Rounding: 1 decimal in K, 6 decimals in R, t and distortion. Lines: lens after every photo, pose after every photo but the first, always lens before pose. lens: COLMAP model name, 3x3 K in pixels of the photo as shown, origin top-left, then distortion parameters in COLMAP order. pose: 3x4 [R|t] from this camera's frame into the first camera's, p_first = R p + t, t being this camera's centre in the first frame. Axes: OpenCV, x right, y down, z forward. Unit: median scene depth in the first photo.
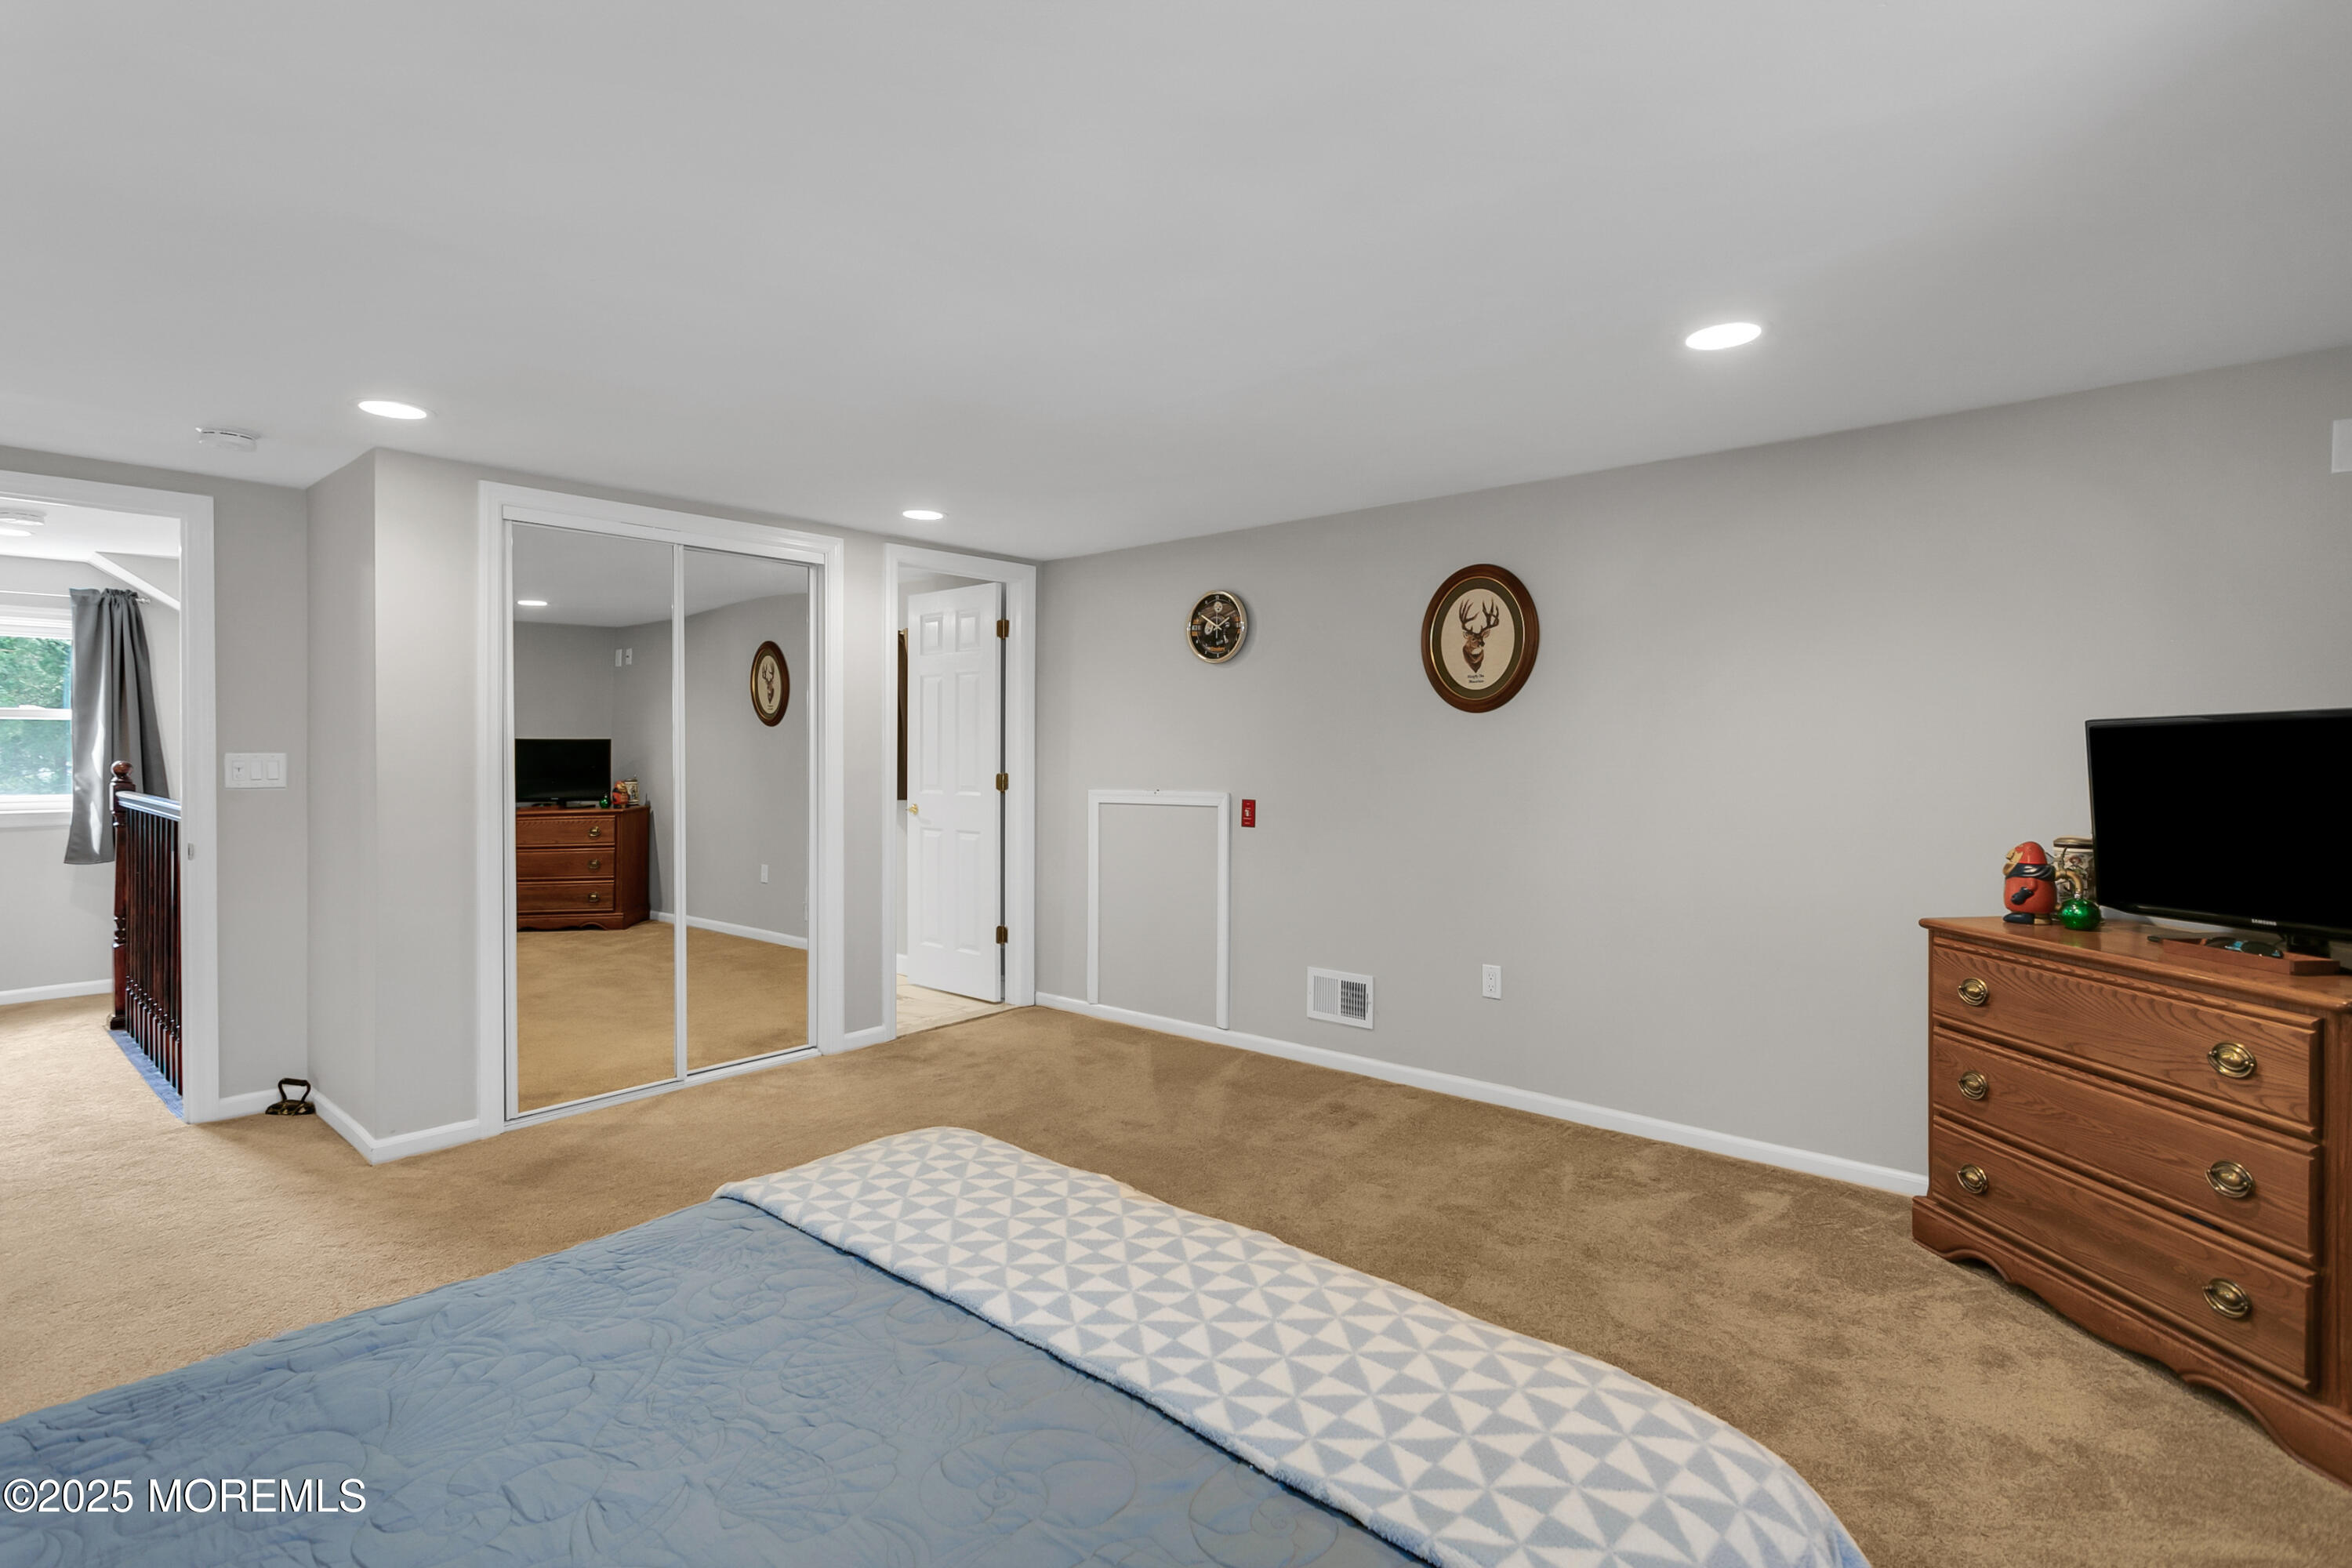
lens RADIAL K [[1269.1, 0, 1177.2], [0, 1269.1, 774.2], [0, 0, 1]] dist [-0.002287, 0.000153]
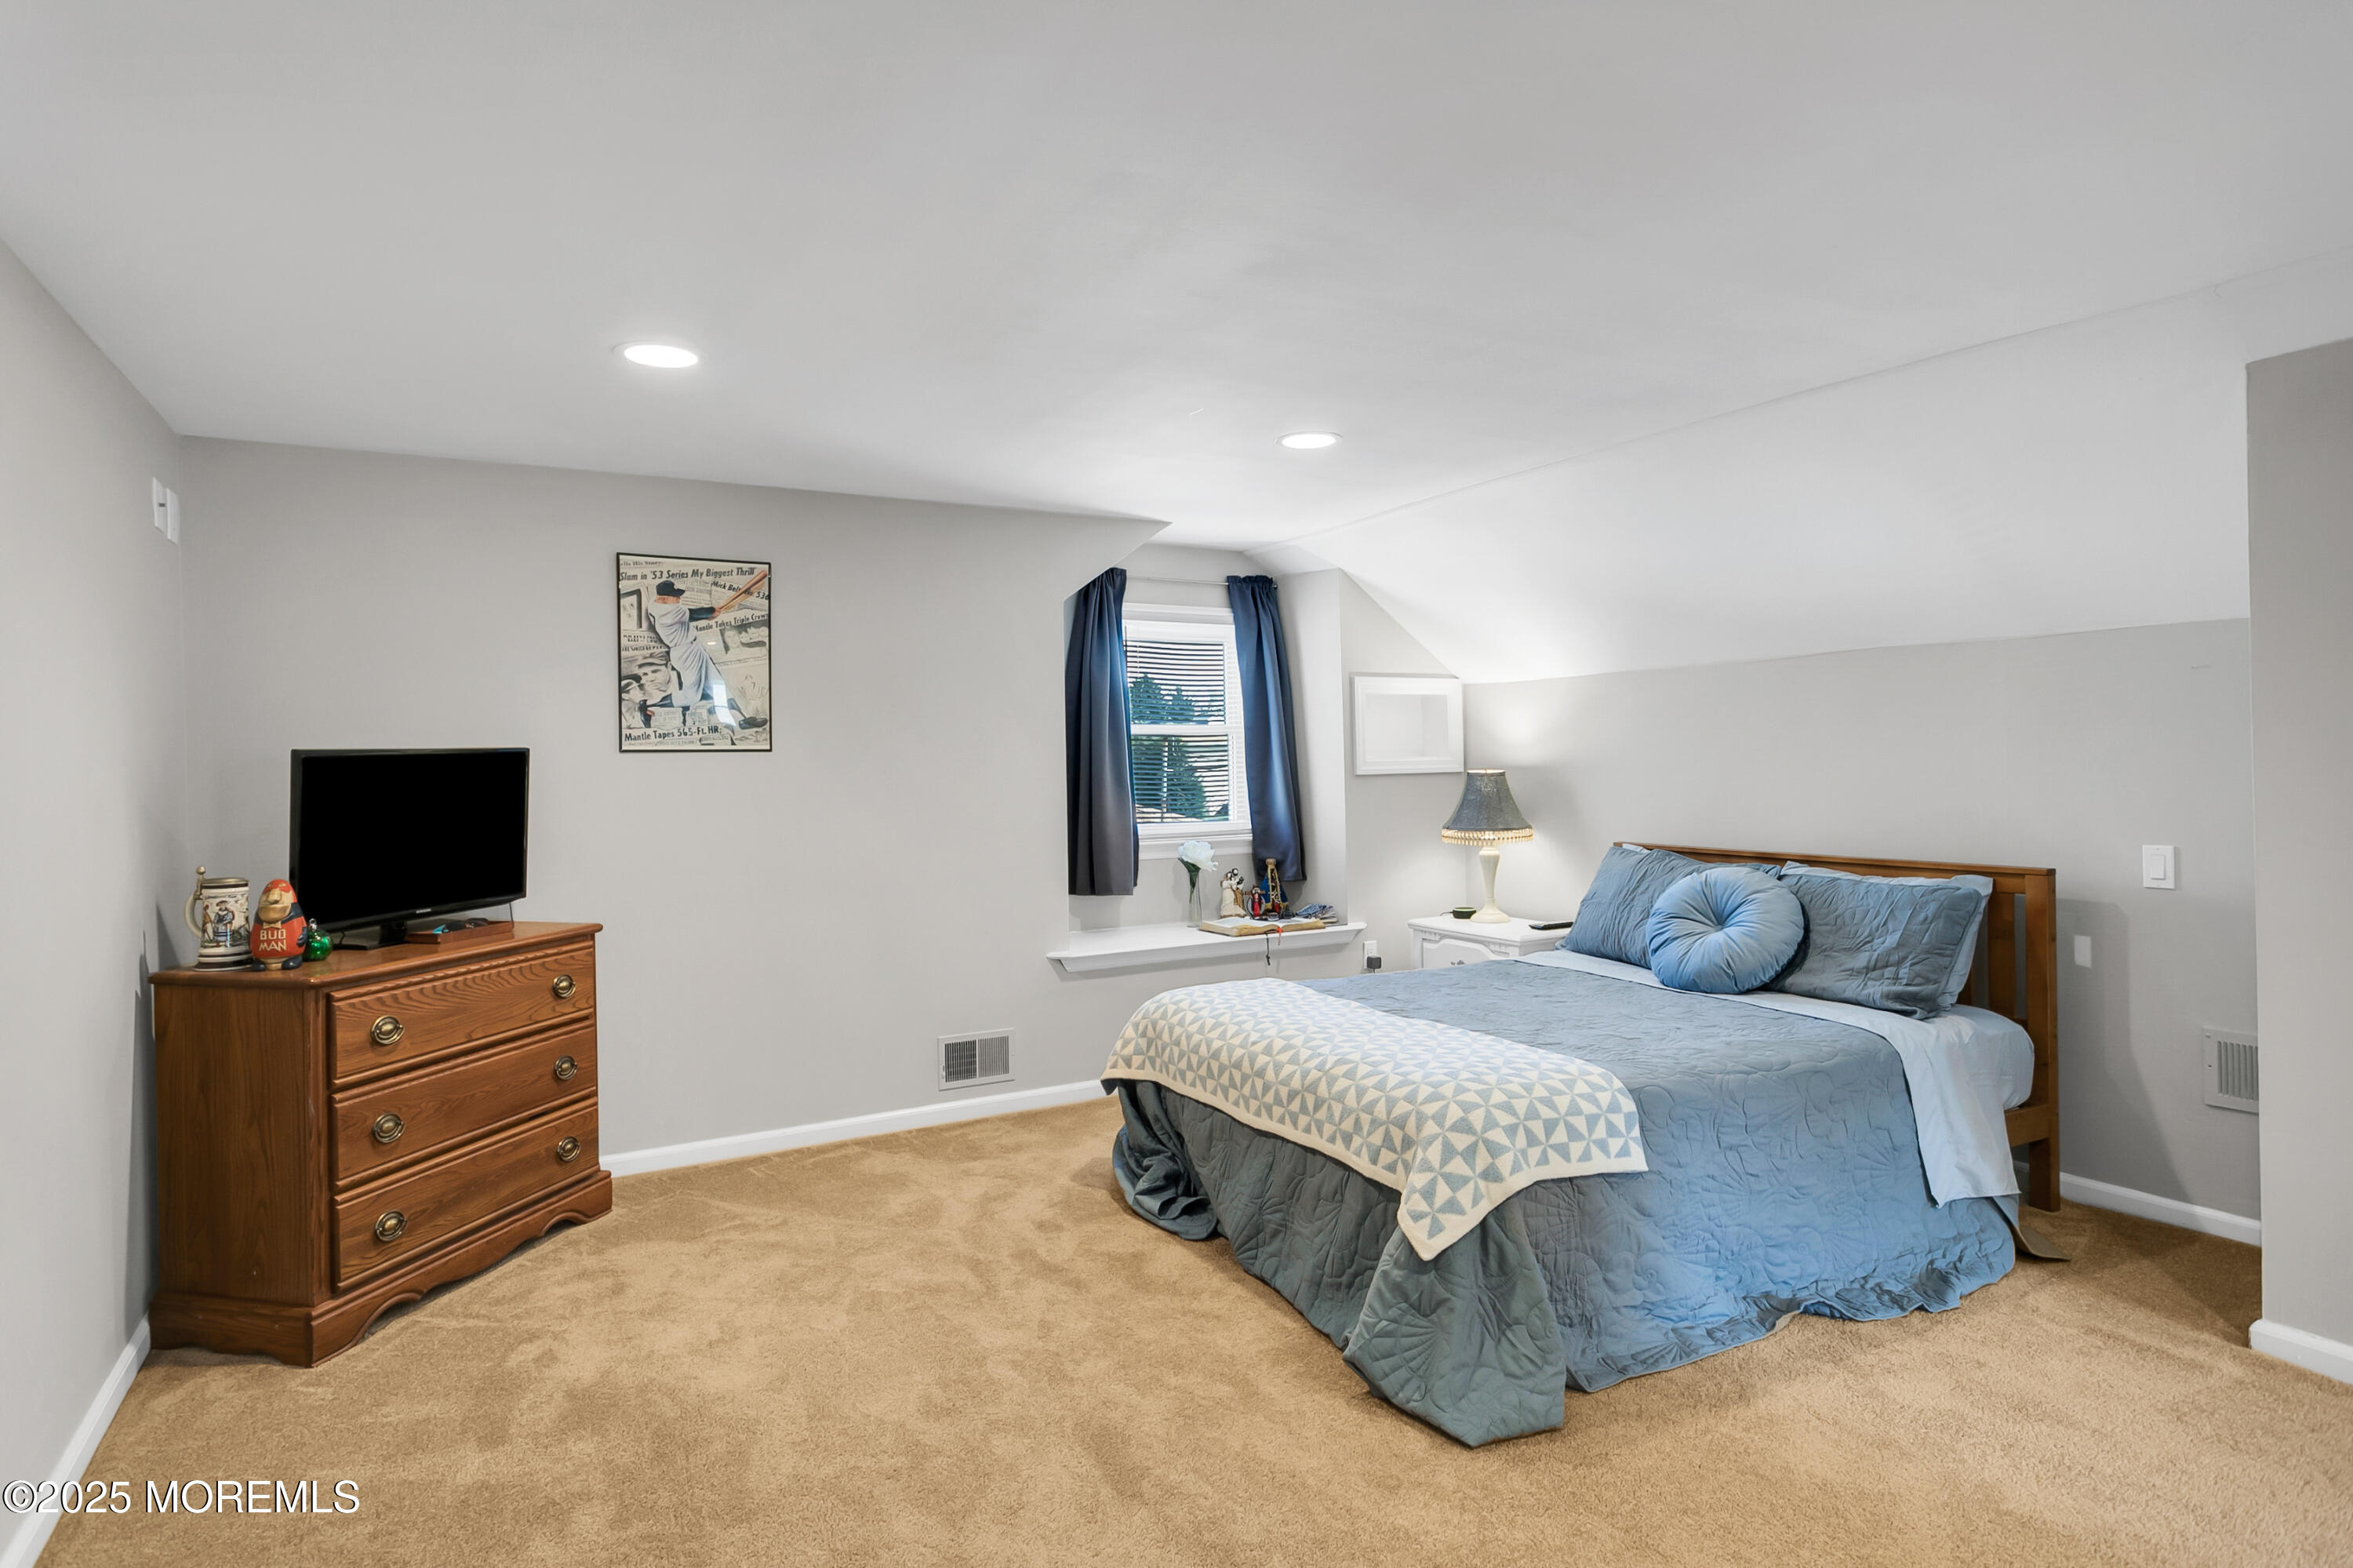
lens RADIAL K [[1269.7, 0, 1177.7], [0, 1269.7, 774.2], [0, 0, 1]] dist [-0.002287, 0.000153]
pose [[-0.959541, 0.012711, 0.281280, -0.230623], [0.015486, 0.999851, 0.007645, -0.020863], [-0.281141, 0.011691, -0.959595, 1.847349]]
